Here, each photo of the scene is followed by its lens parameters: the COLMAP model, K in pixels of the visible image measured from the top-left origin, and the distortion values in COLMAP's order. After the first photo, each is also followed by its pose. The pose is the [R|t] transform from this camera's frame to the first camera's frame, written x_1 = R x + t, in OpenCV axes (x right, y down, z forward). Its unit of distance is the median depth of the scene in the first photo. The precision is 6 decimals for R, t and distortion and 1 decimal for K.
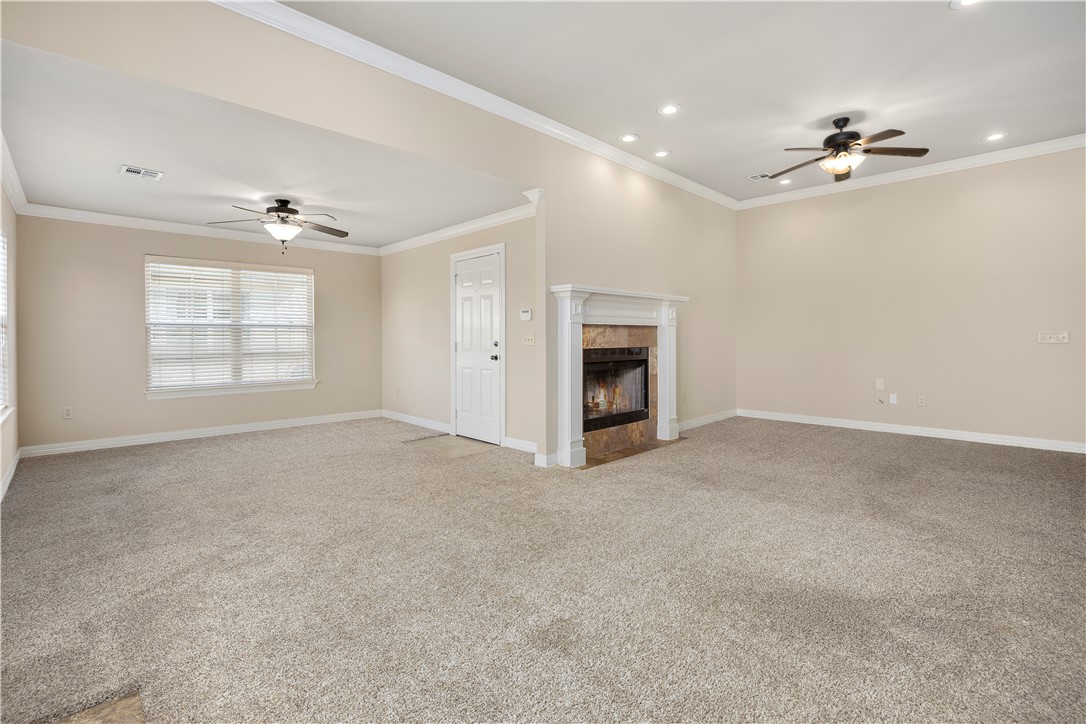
lens RADIAL K [[494.5, 0, 535.3], [0, 494.5, 348.7], [0, 0, 1]] dist [-0.002186, -0.000122]
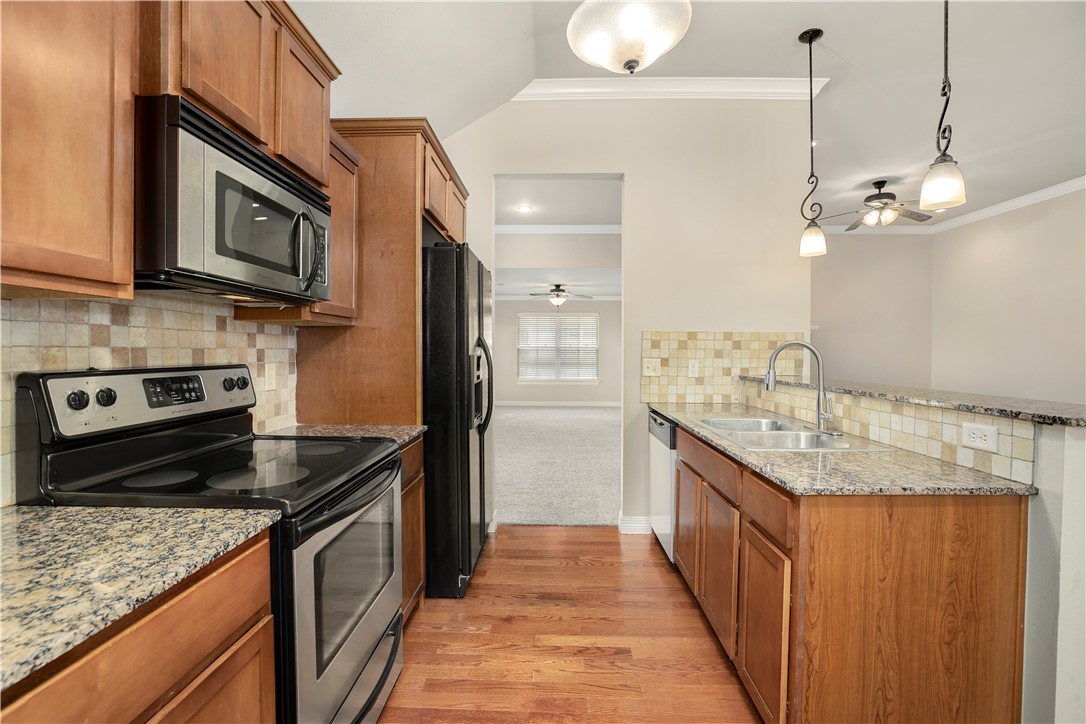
lens RADIAL K [[477.7, 0, 543.0], [0, 477.7, 362.0], [0, 0, 1]] dist [-0.001389, -0.000031]
pose [[0.712523, 0.025799, -0.701174, 0.689069], [-0.023400, 0.999642, 0.013003, -0.015231], [0.701259, 0.007142, 0.712871, -0.346538]]
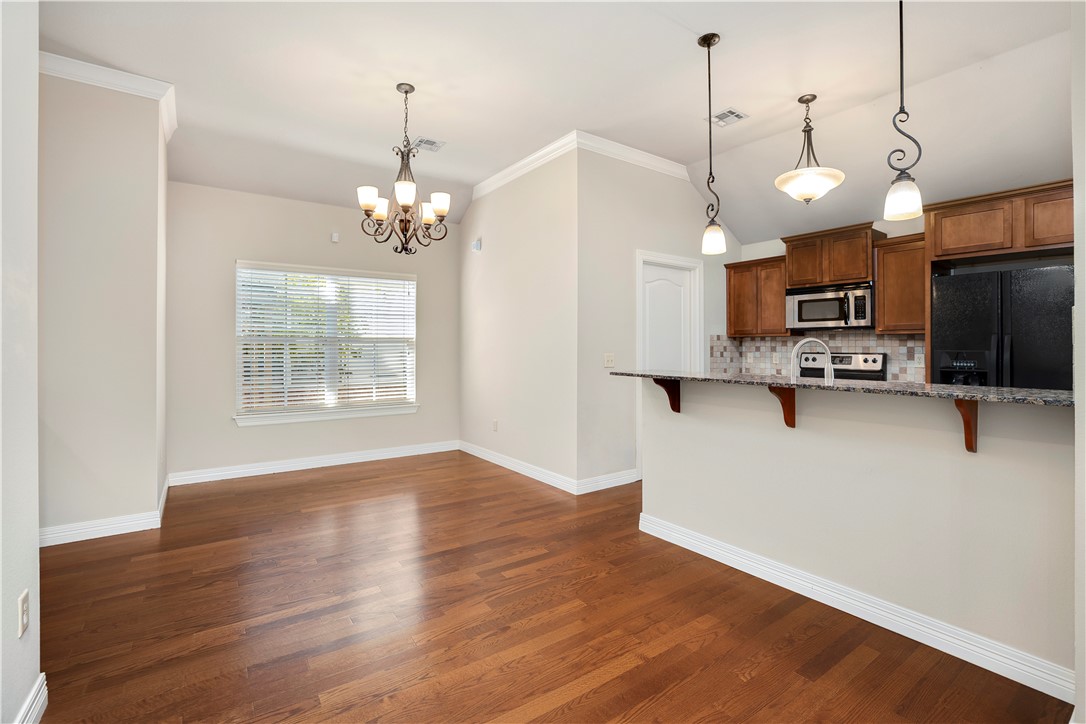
lens RADIAL K [[502.0, 0, 558.1], [0, 502.0, 344.0], [0, 0, 1]] dist [-0.002243, -0.000216]
pose [[-0.993800, 0.007458, 0.110936, 0.752026], [0.009219, 0.999839, 0.015373, -0.037961], [-0.110804, 0.016300, -0.993709, 0.649009]]
